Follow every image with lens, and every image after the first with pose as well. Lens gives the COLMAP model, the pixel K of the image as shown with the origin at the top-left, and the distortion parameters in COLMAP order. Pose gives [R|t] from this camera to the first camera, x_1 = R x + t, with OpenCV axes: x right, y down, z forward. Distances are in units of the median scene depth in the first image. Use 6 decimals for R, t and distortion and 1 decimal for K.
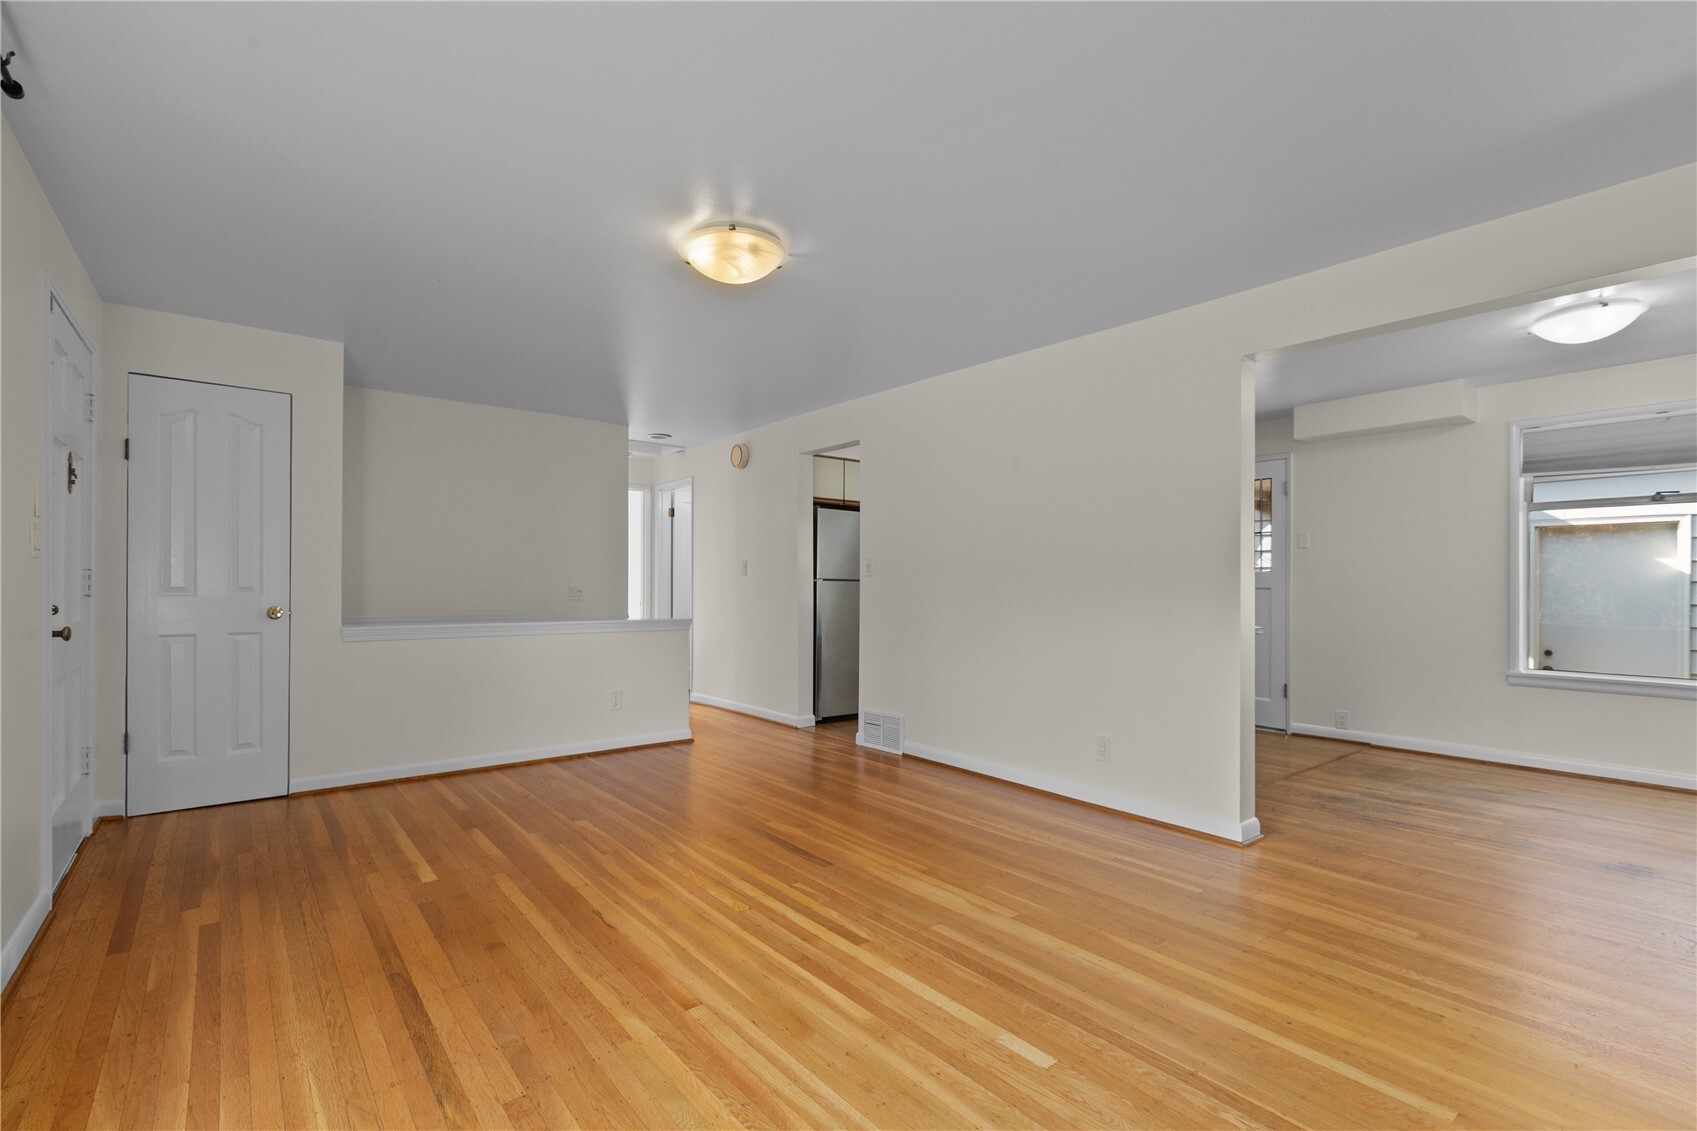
lens RADIAL K [[766.5, 0, 843.2], [0, 766.5, 585.4], [0, 0, 1]] dist [0.000428, -0.000817]
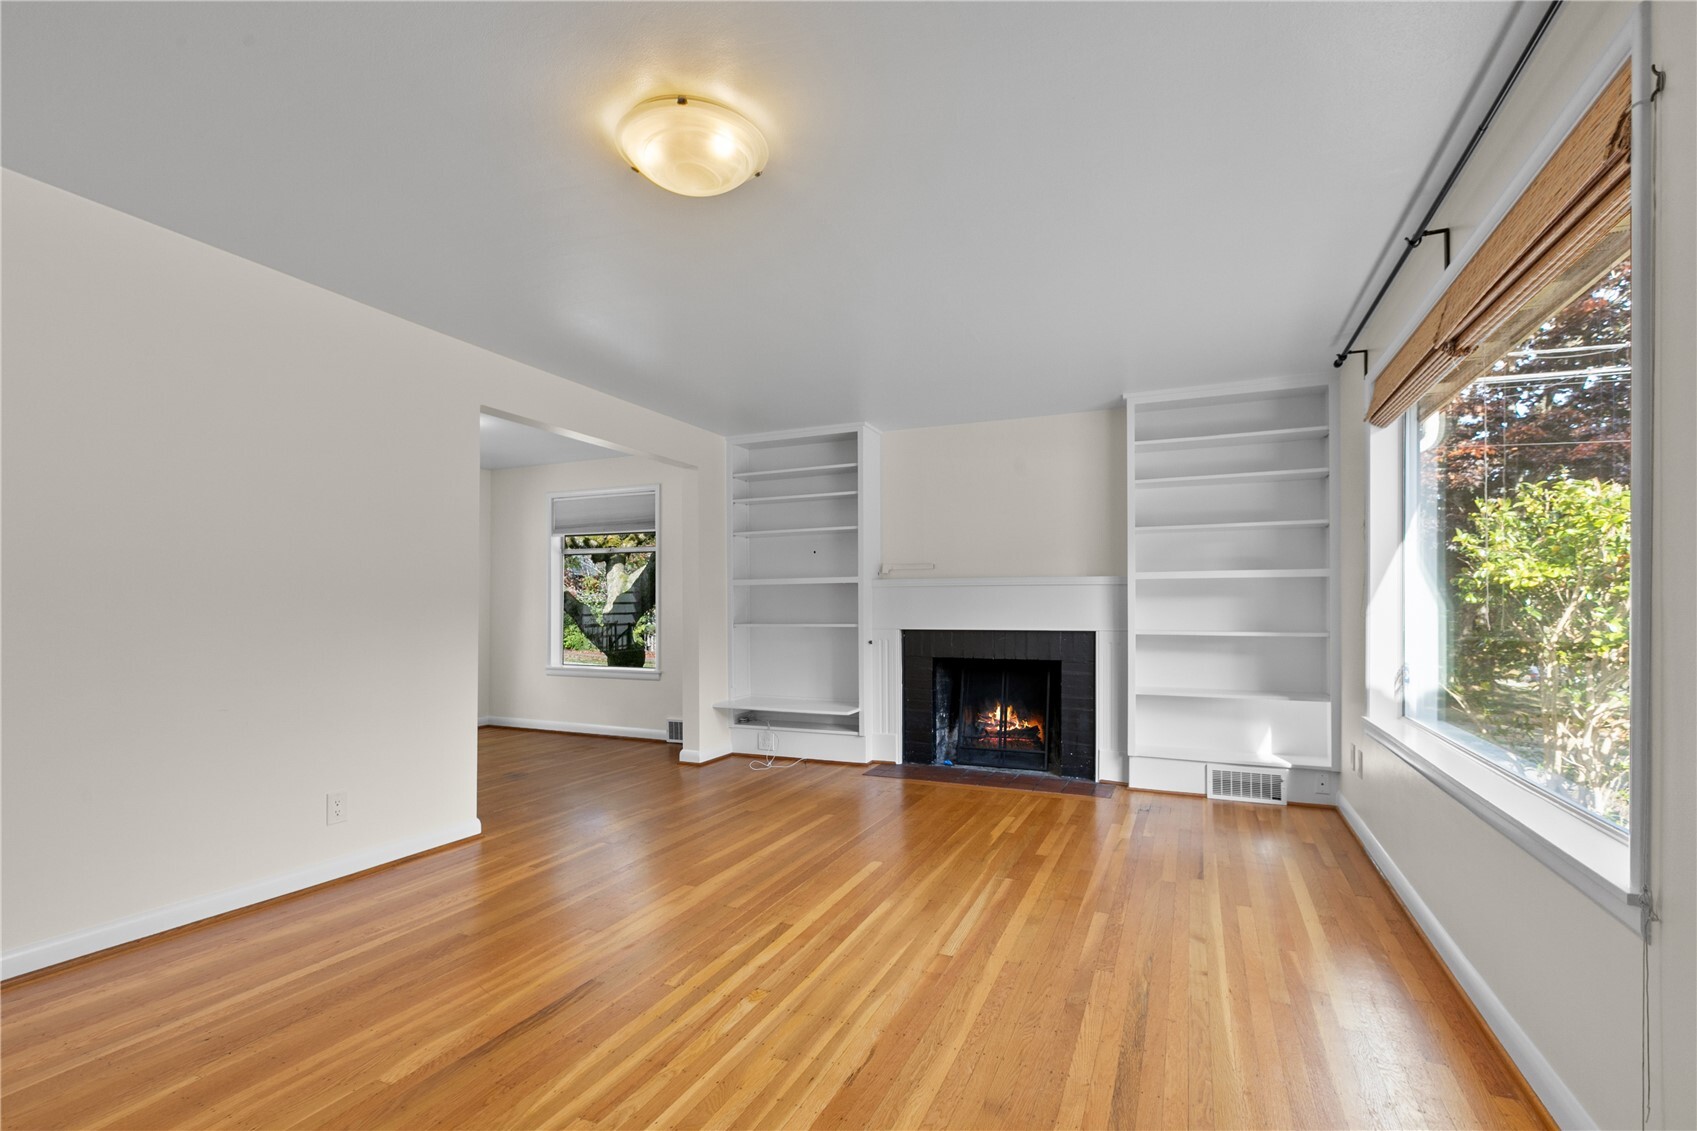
lens RADIAL K [[777.7, 0, 844.0], [0, 777.7, 602.3], [0, 0, 1]] dist [0.000023, -0.000239]
pose [[-0.458613, 0.001442, 0.888635, -0.693431], [-0.001006, 0.999997, -0.002142, -0.004092], [-0.888635, -0.001876, -0.458610, 0.973967]]
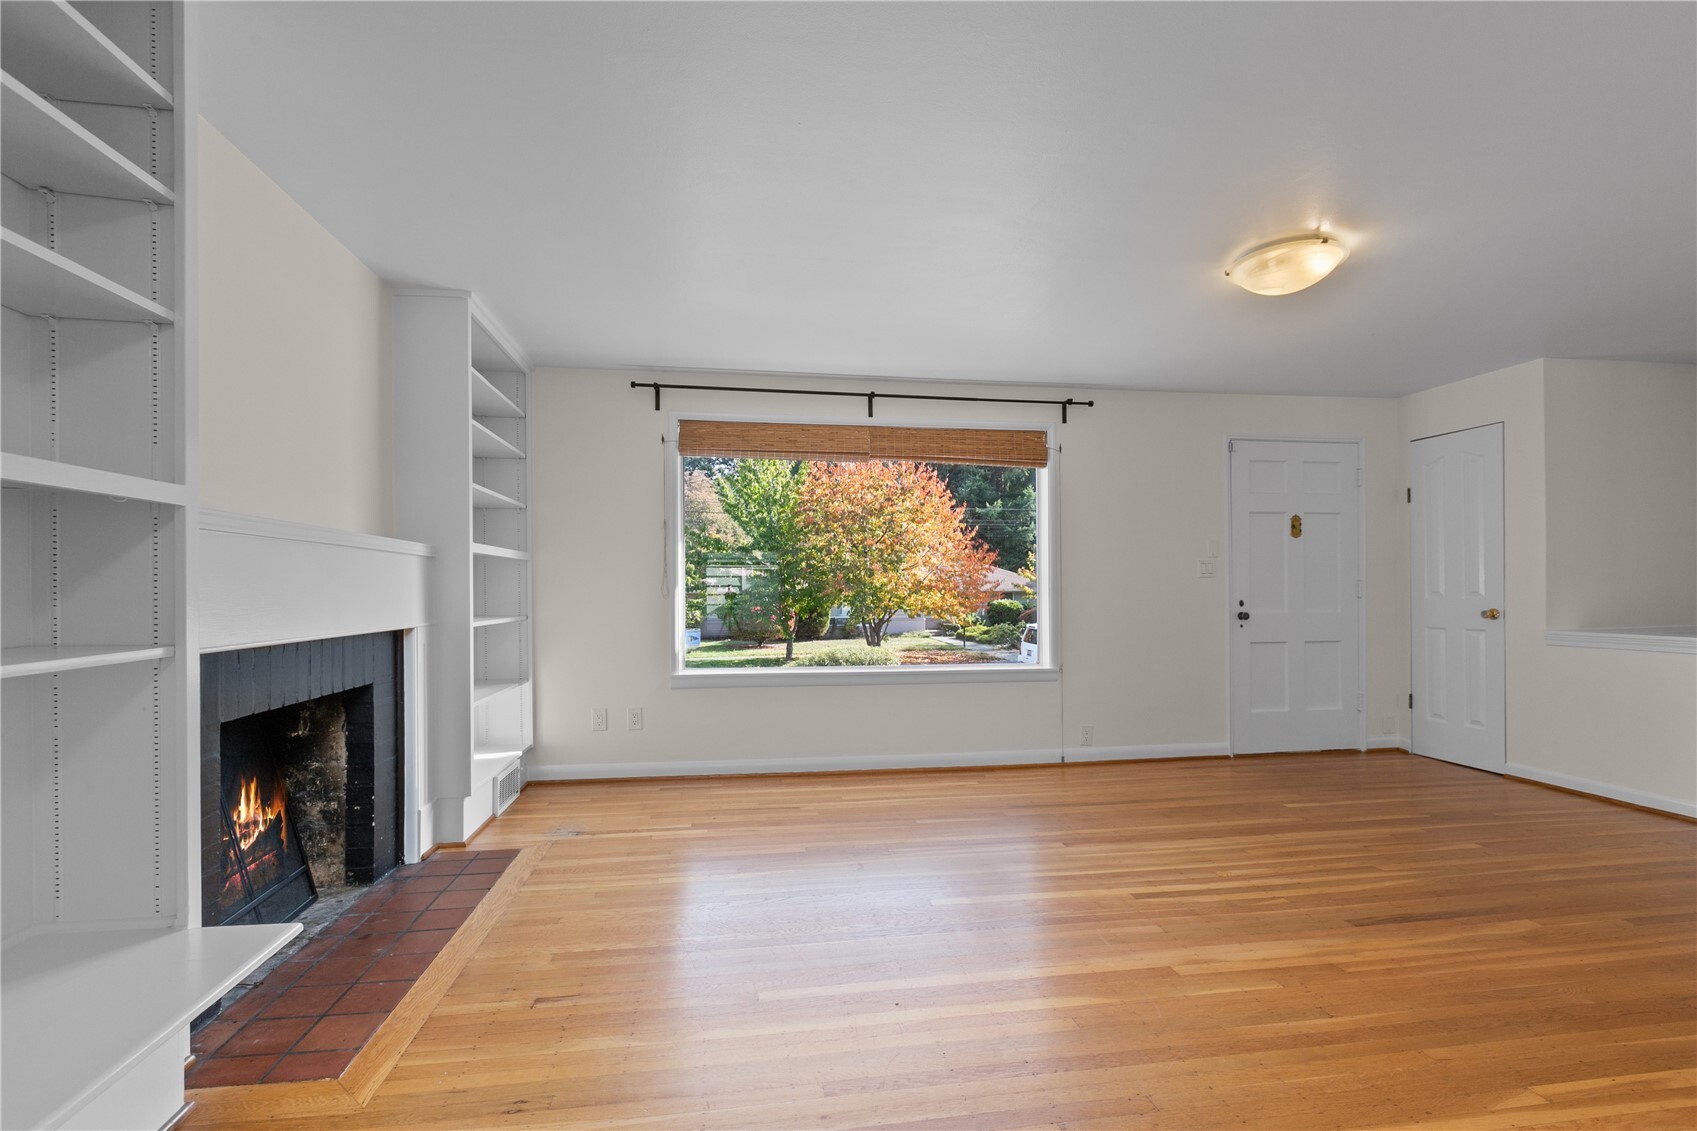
lens RADIAL K [[767.3, 0, 844.8], [0, 767.3, 593.7], [0, 0, 1]] dist [0.003594, -0.000019]
pose [[-0.494311, 0.000690, -0.869285, 0.841617], [0.000236, 1.000000, 0.000659, 0.004577], [0.869285, 0.000120, -0.494311, 0.801798]]
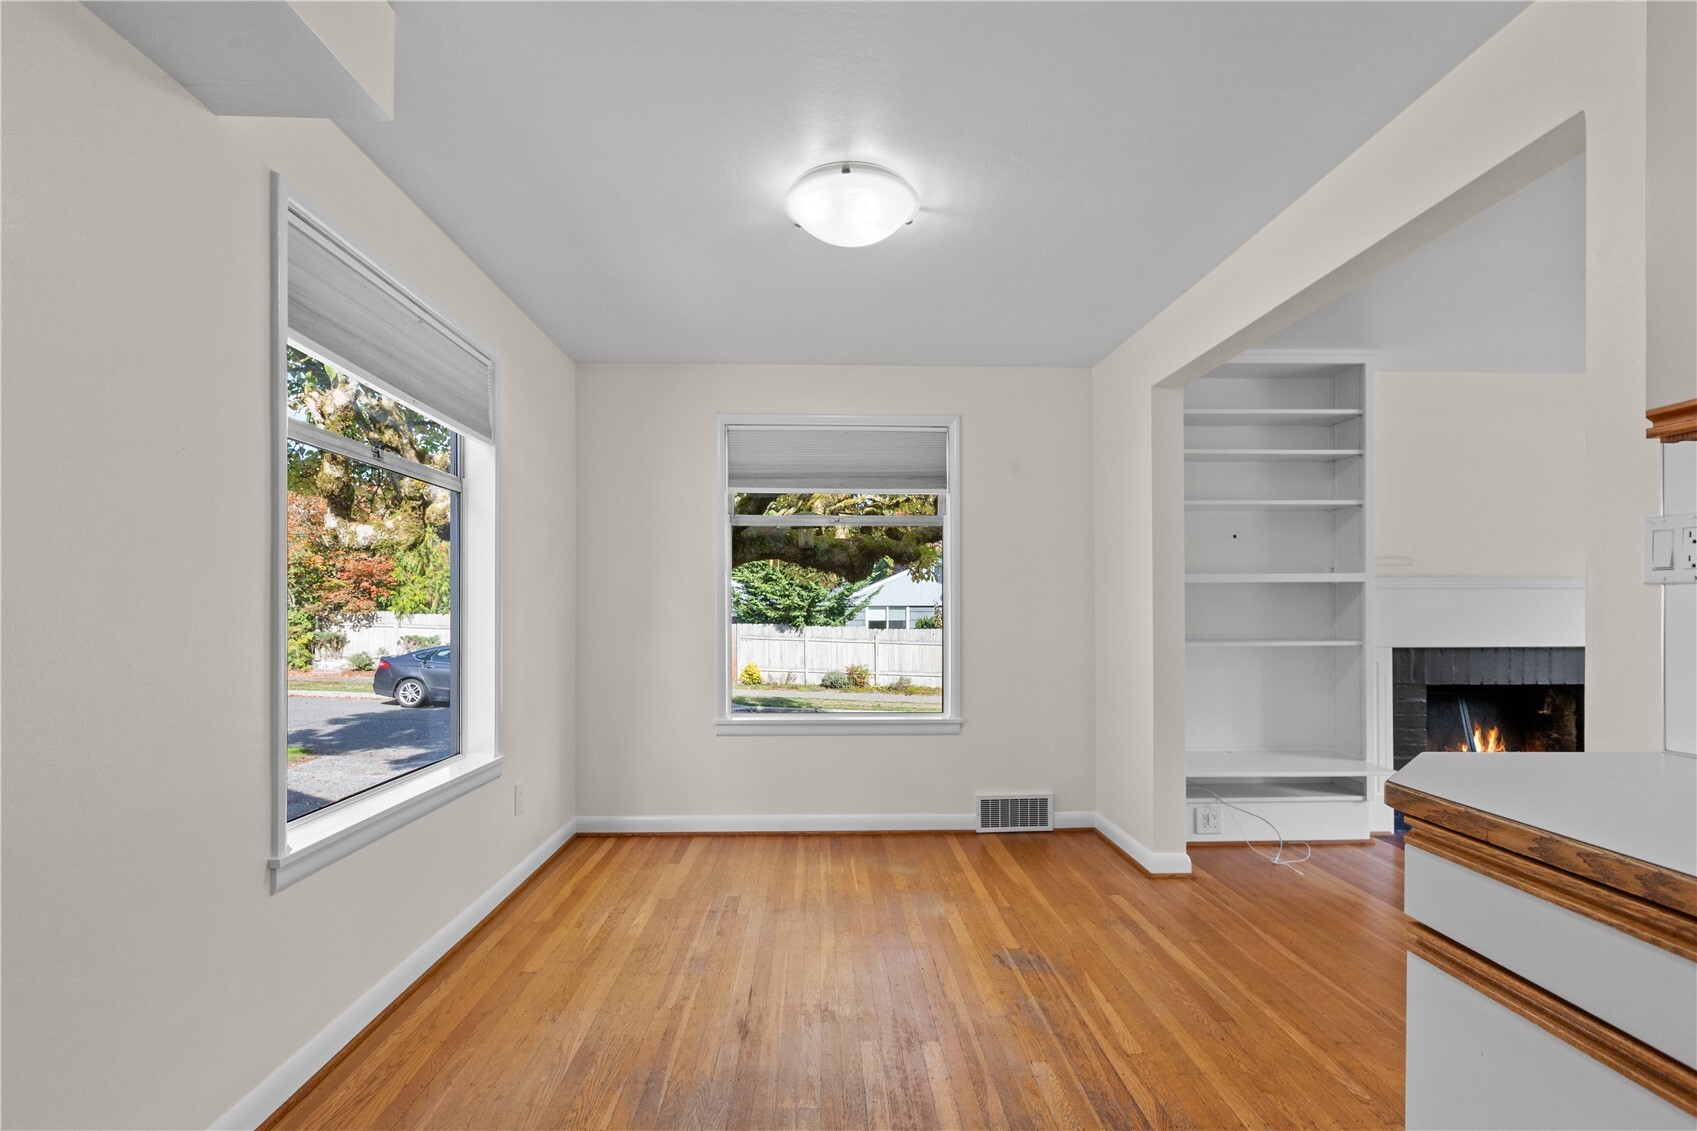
lens RADIAL K [[777.7, 0, 844.0], [0, 777.7, 602.3], [0, 0, 1]] dist [0.000023, -0.000239]
pose [[-0.803339, -0.001110, 0.595522, 0.583525], [-0.004683, 0.999979, -0.004453, -0.009550], [-0.595504, -0.006366, -0.803327, 1.526503]]
